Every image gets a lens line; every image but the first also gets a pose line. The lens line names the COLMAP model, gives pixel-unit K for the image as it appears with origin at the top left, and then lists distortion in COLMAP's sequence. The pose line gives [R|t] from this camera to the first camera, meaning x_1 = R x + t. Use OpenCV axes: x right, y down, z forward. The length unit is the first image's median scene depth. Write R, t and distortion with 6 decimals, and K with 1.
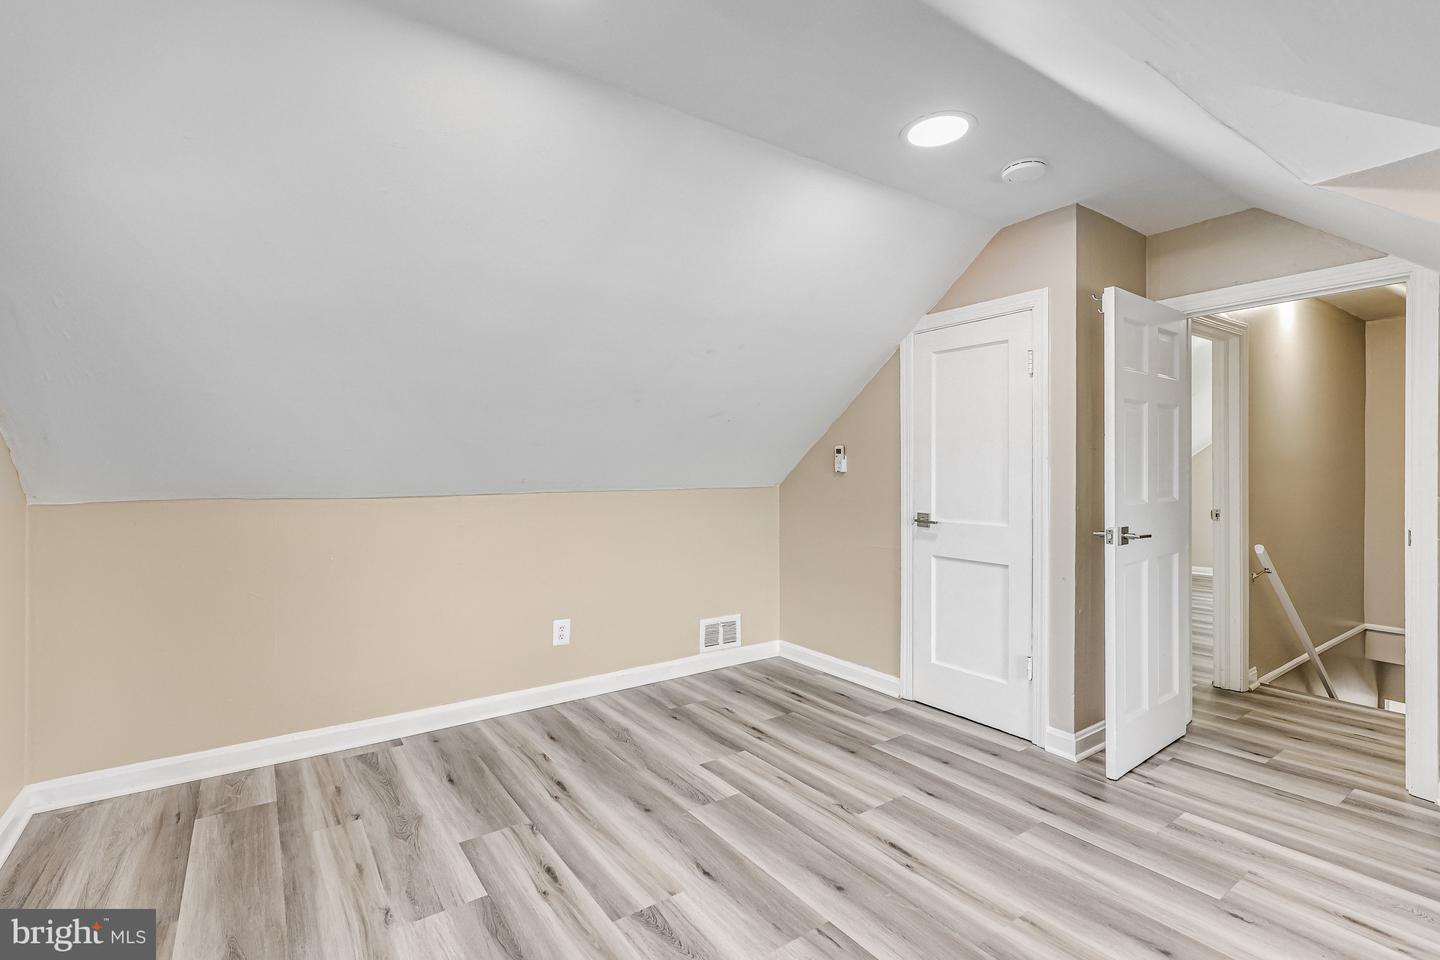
lens RADIAL K [[655.8, 0, 720.8], [0, 655.8, 473.6], [0, 0, 1]] dist [0.010191, 0.001631]
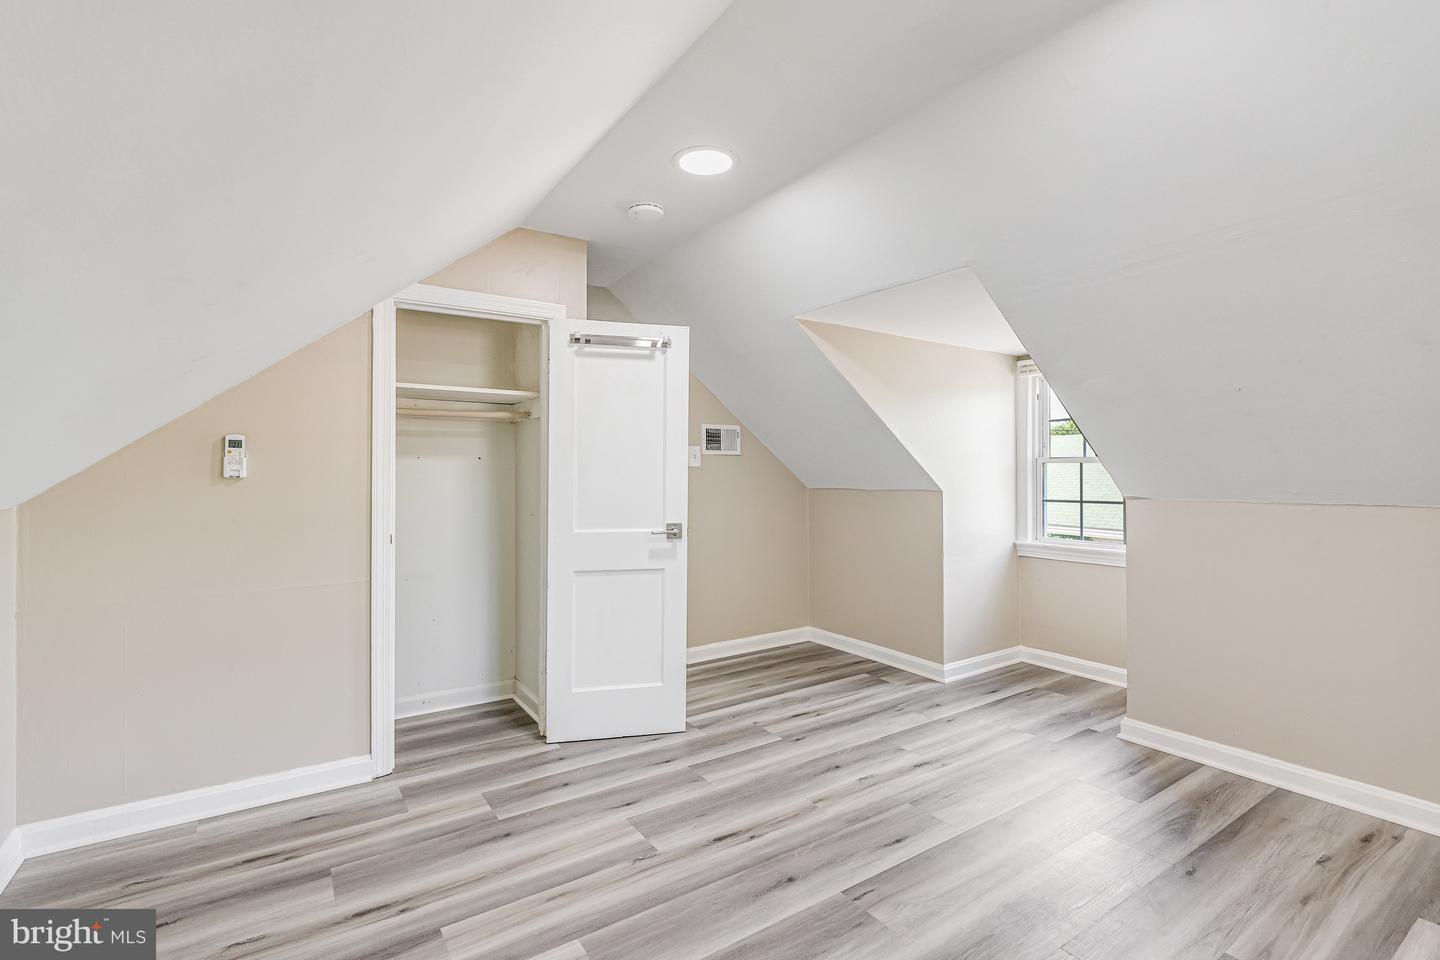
lens RADIAL K [[655.8, 0, 715.0], [0, 655.8, 480.0], [0, 0, 1]] dist [0.010191, 0.001631]
pose [[0.037032, -0.002568, 0.999311, -0.701235], [-0.001480, 0.999995, 0.002625, -0.003988], [-0.999313, -0.001577, 0.037028, 0.879165]]
